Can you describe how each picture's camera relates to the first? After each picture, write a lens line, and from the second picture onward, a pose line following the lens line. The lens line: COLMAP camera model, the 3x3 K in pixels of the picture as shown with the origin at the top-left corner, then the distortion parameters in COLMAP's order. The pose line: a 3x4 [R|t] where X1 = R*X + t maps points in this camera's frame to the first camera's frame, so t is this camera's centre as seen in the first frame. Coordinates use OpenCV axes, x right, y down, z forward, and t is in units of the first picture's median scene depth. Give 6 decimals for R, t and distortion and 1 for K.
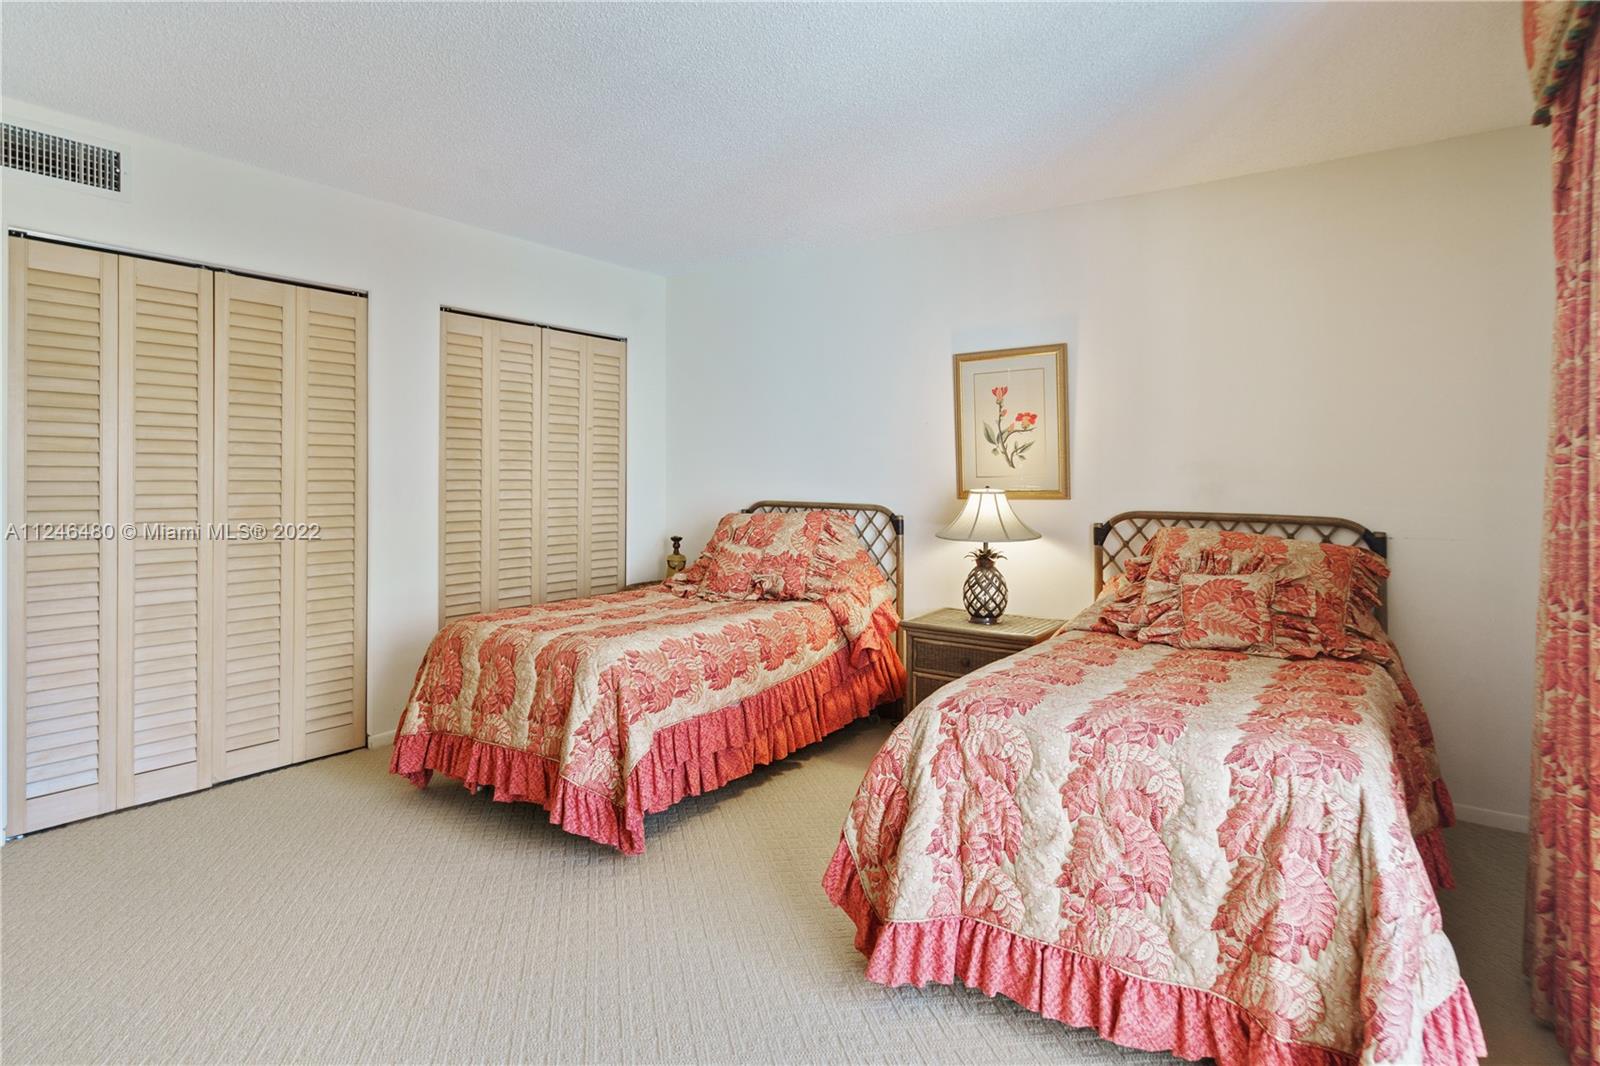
lens RADIAL K [[841.4, 0, 776.5], [0, 841.4, 499.7], [0, 0, 1]] dist [0.004452, 0.000928]
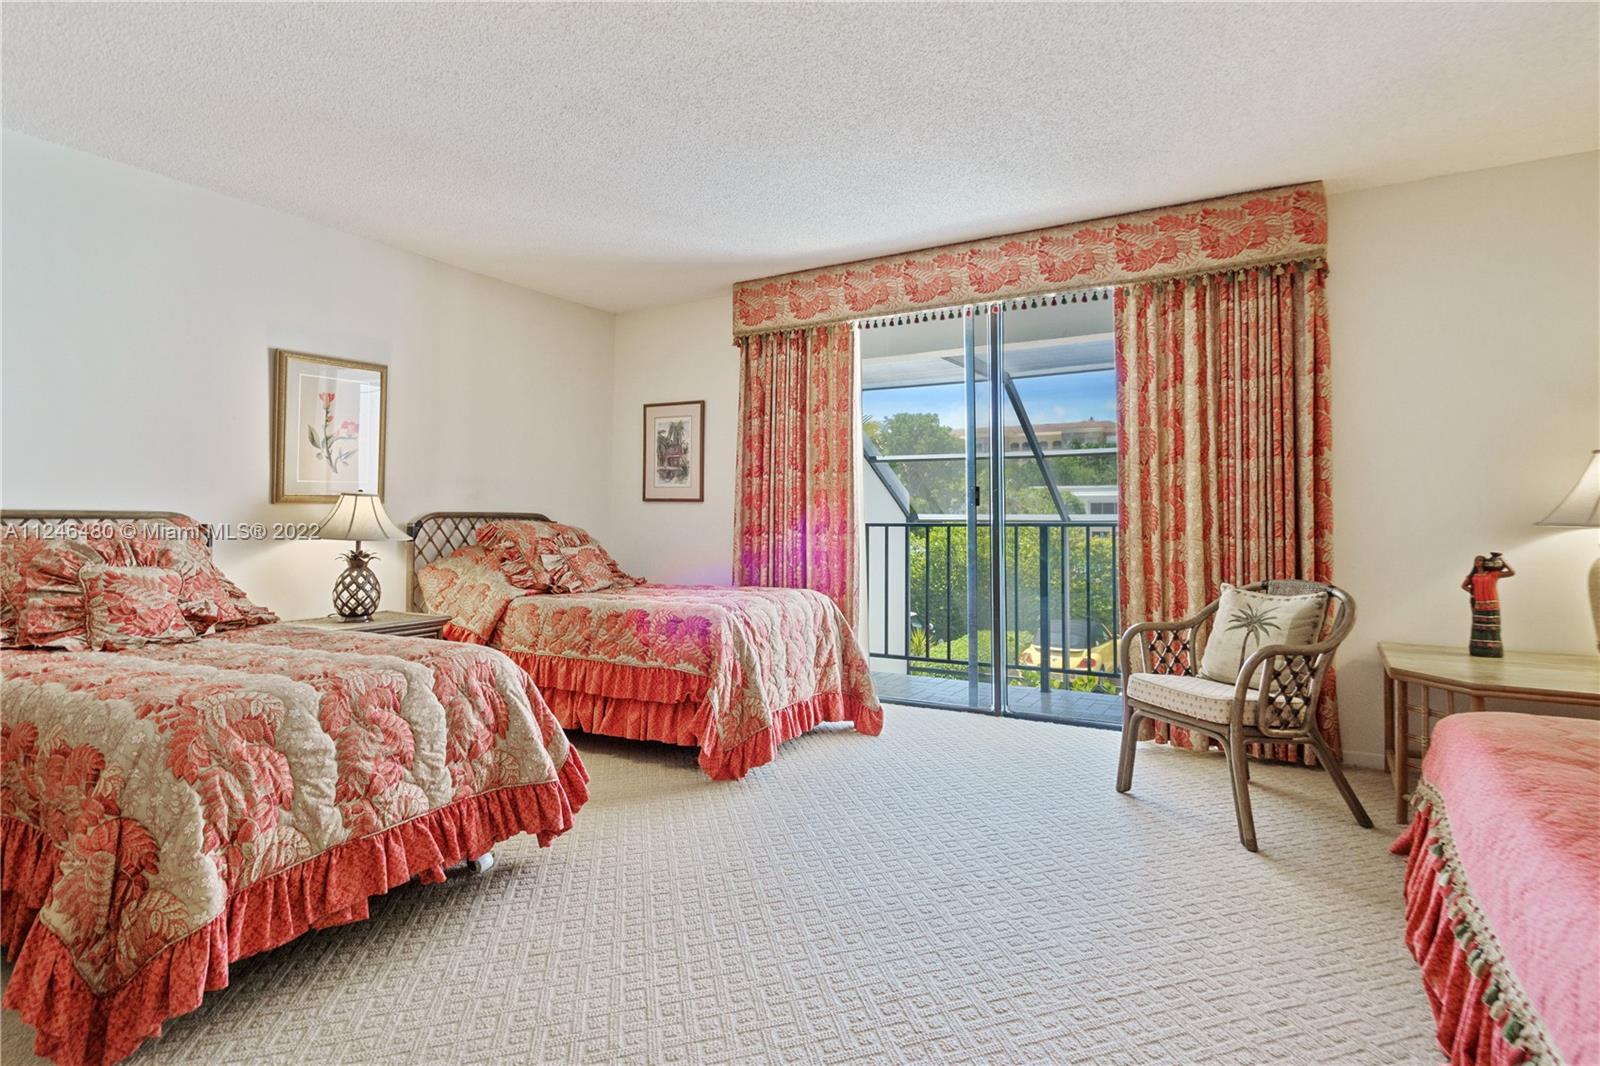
lens RADIAL K [[841.4, 0, 776.5], [0, 841.4, 499.7], [0, 0, 1]] dist [0.004452, 0.000928]
pose [[-0.086620, 0.018296, 0.996073, -0.836537], [0.022204, 0.999618, -0.016431, 0.025892], [-0.995994, 0.020693, -0.086993, 0.572931]]
